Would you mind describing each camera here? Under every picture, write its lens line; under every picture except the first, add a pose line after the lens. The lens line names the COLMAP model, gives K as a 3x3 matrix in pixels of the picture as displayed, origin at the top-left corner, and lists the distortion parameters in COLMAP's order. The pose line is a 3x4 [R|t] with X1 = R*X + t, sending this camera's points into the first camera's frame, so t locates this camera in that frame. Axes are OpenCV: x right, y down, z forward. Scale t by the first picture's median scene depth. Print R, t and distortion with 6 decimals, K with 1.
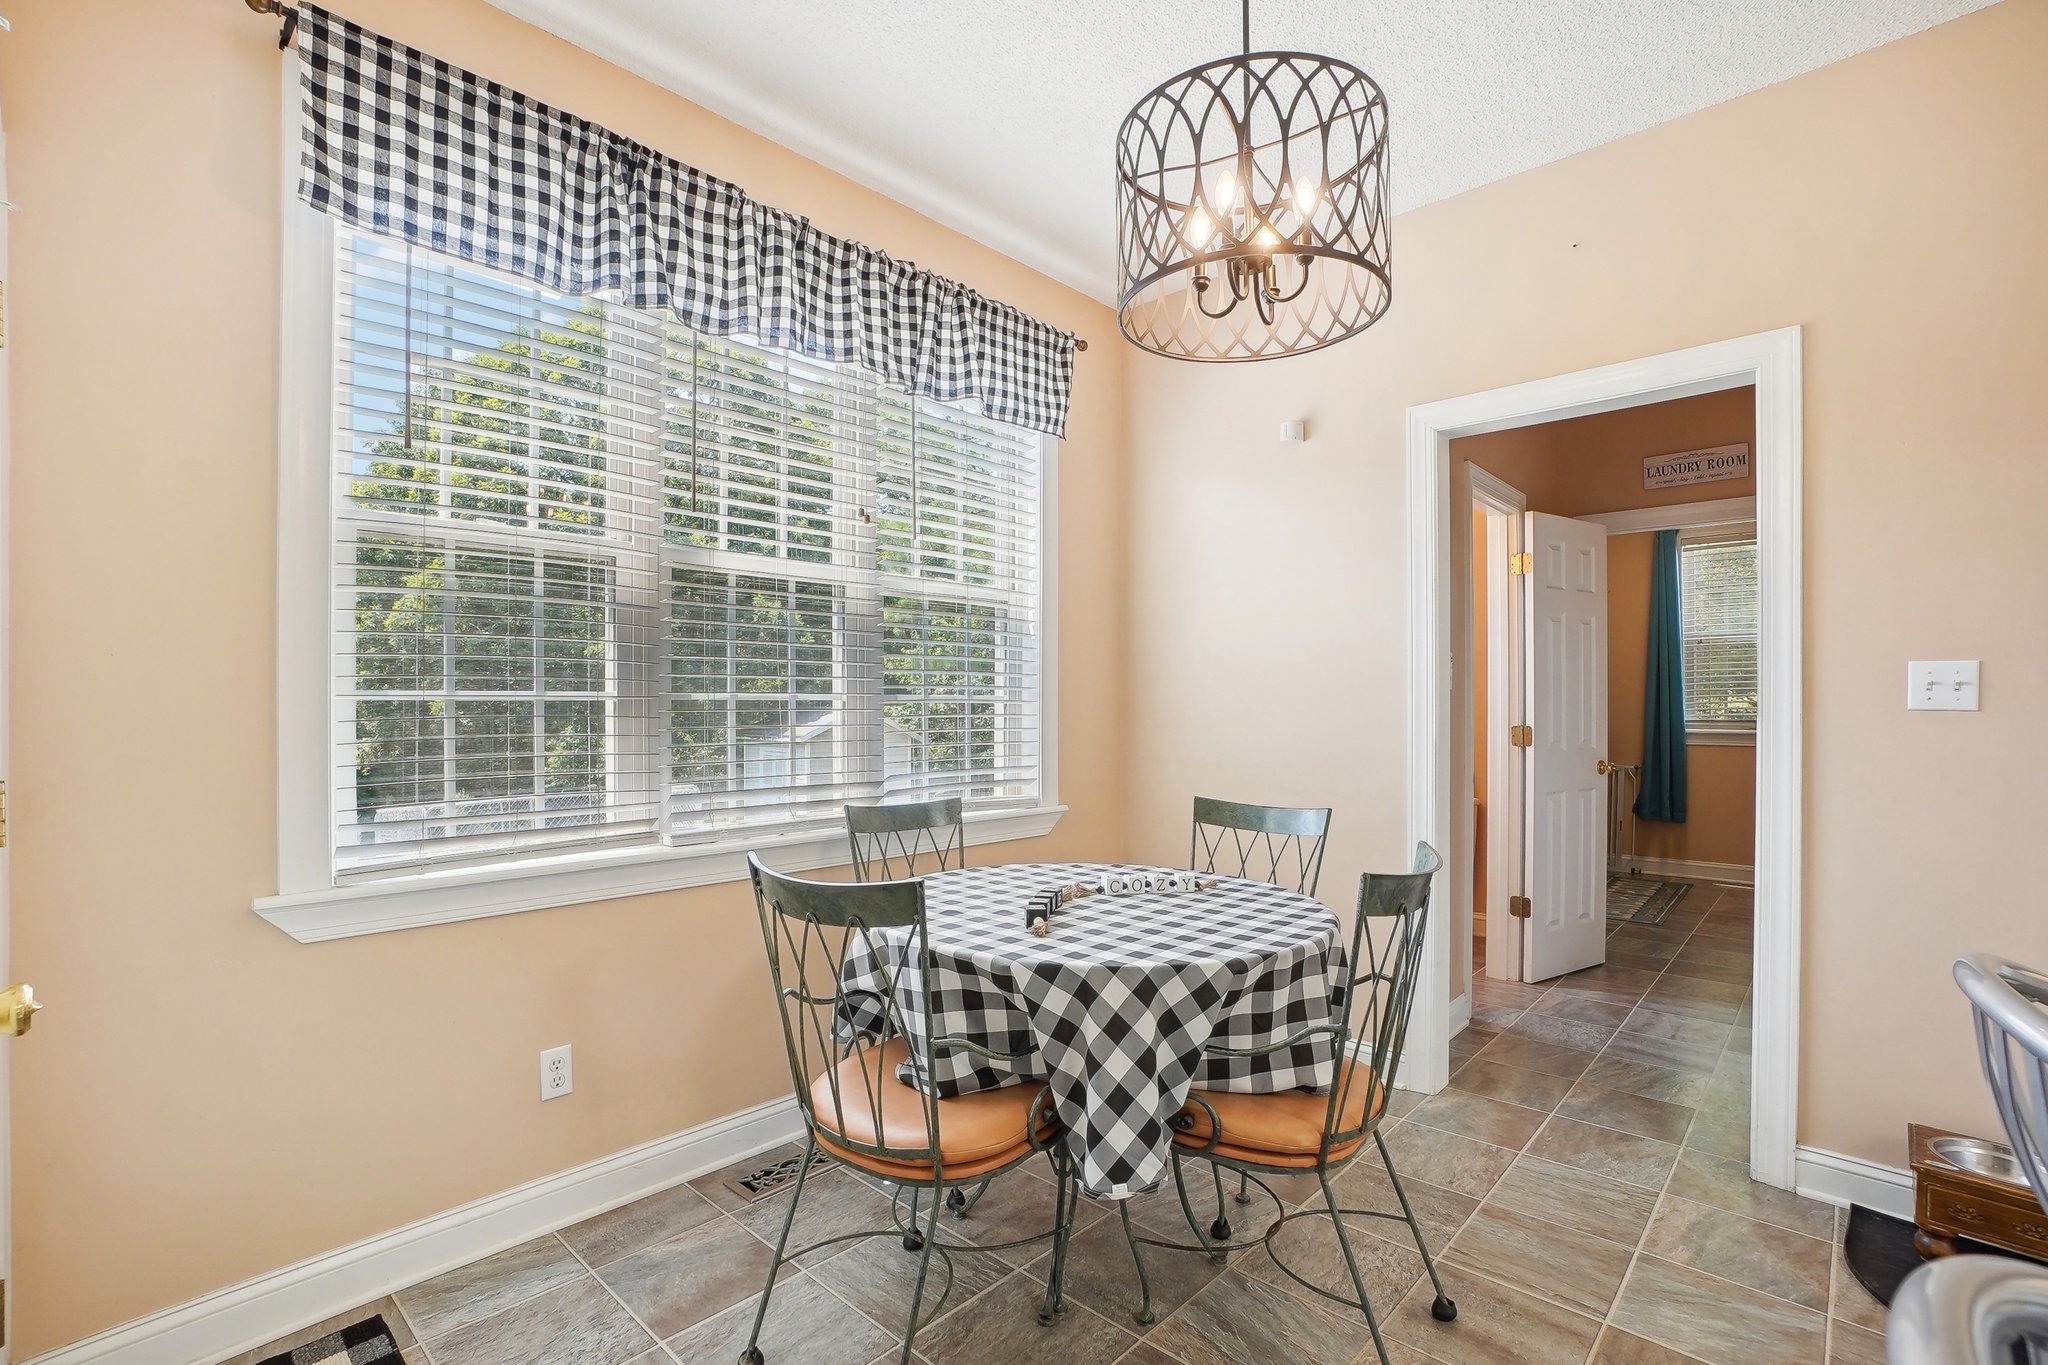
lens RADIAL K [[951.0, 0, 1014.6], [0, 951.0, 689.8], [0, 0, 1]] dist [-0.002274, -0.000063]
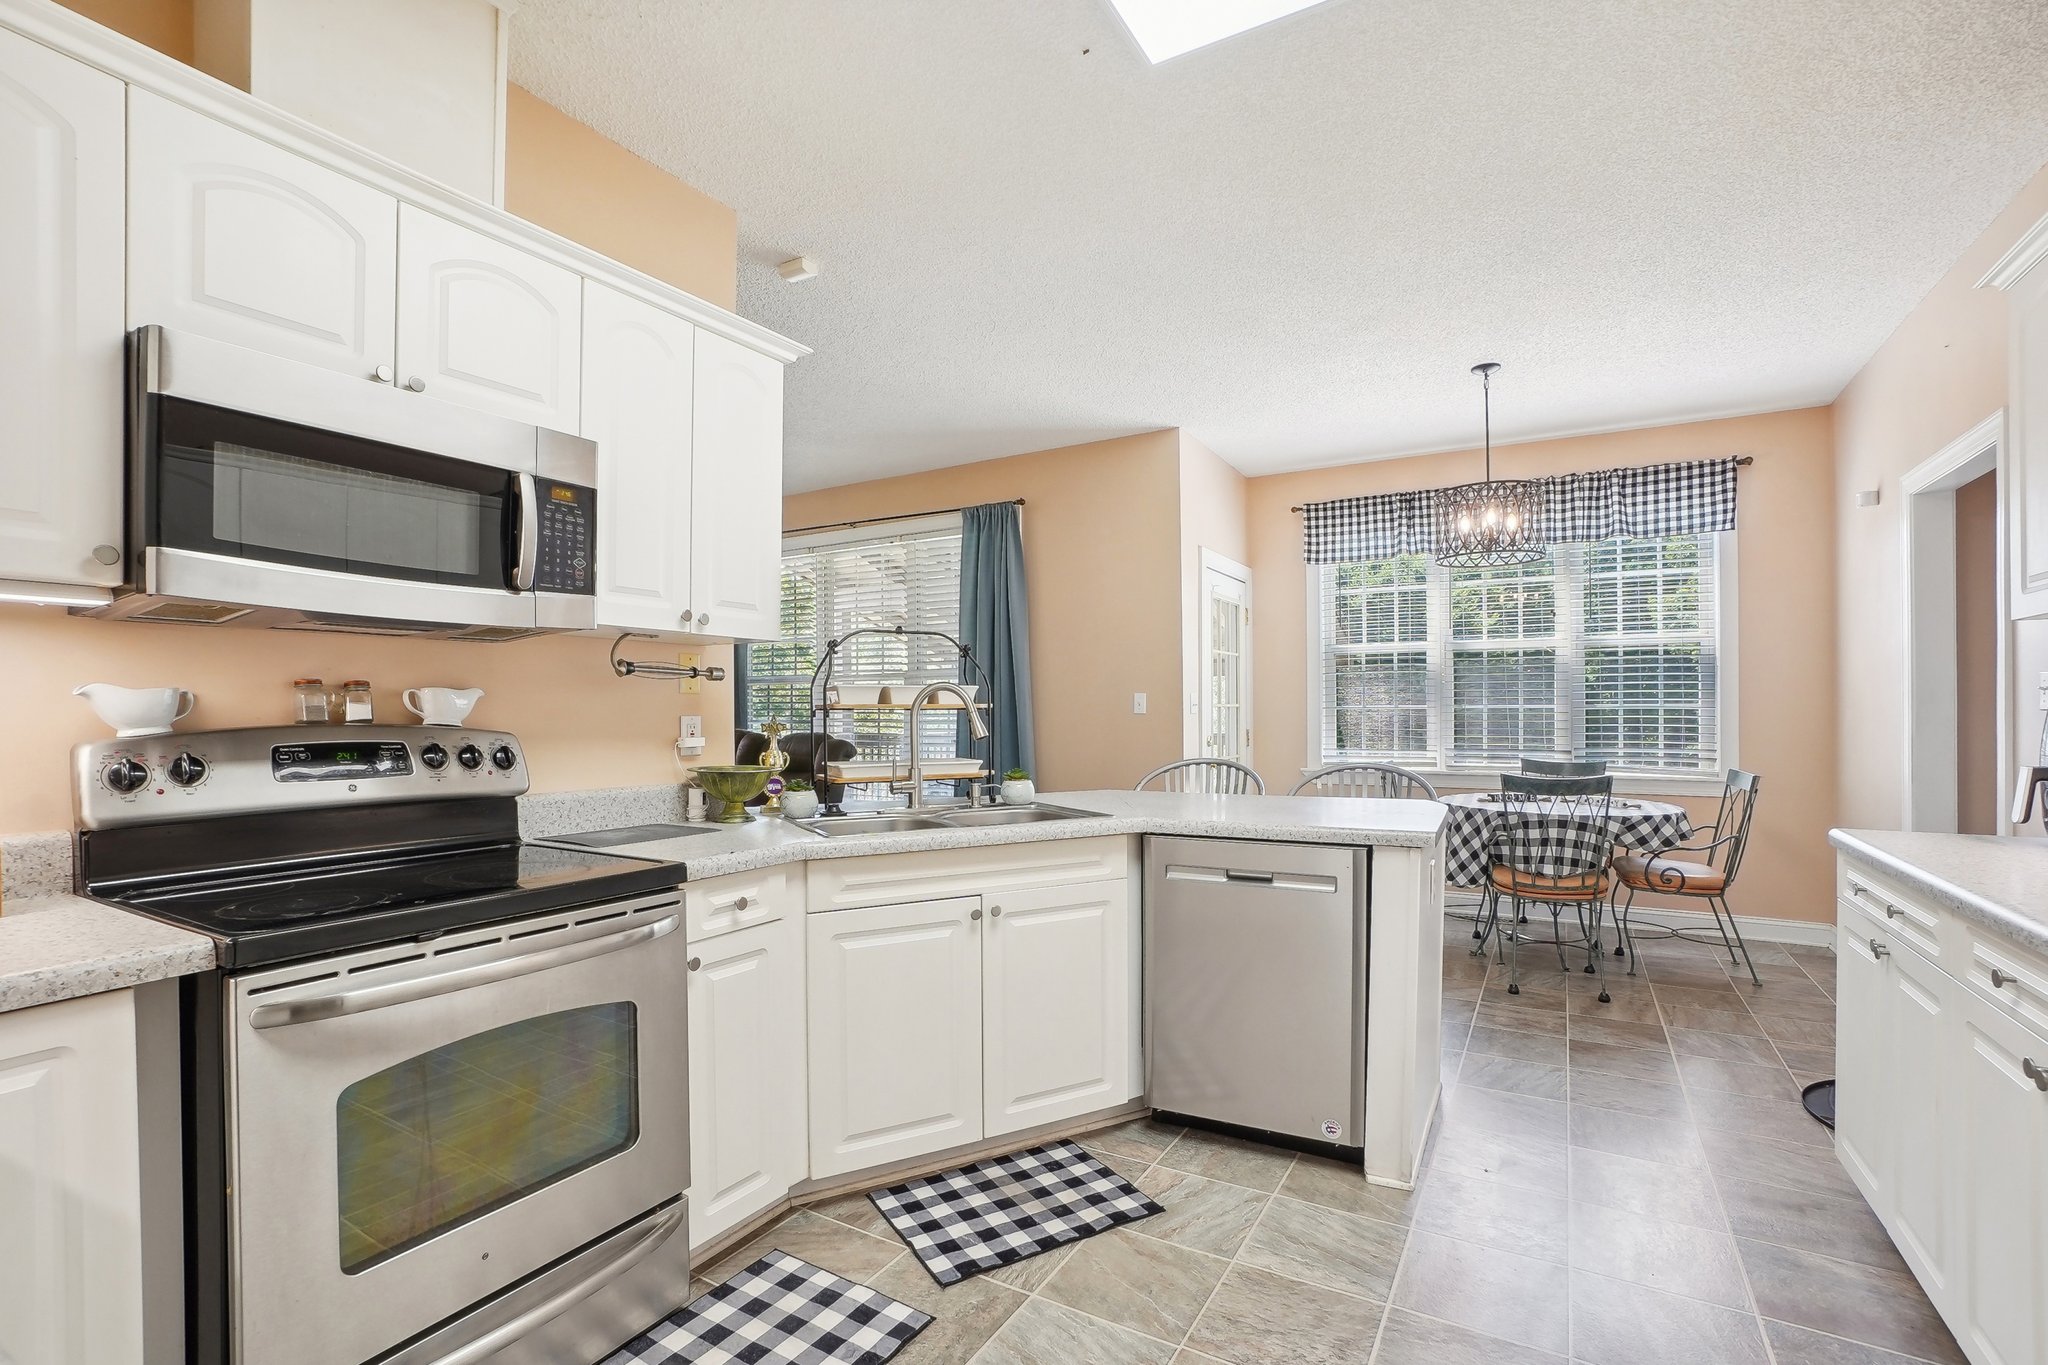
lens RADIAL K [[951.0, 0, 1014.6], [0, 951.0, 689.8], [0, 0, 1]] dist [-0.002274, -0.000063]
pose [[0.240577, -0.026111, -0.970279, 2.001473], [0.019962, 0.999560, -0.021950, -0.006818], [0.970425, -0.014088, 0.240992, -0.730126]]
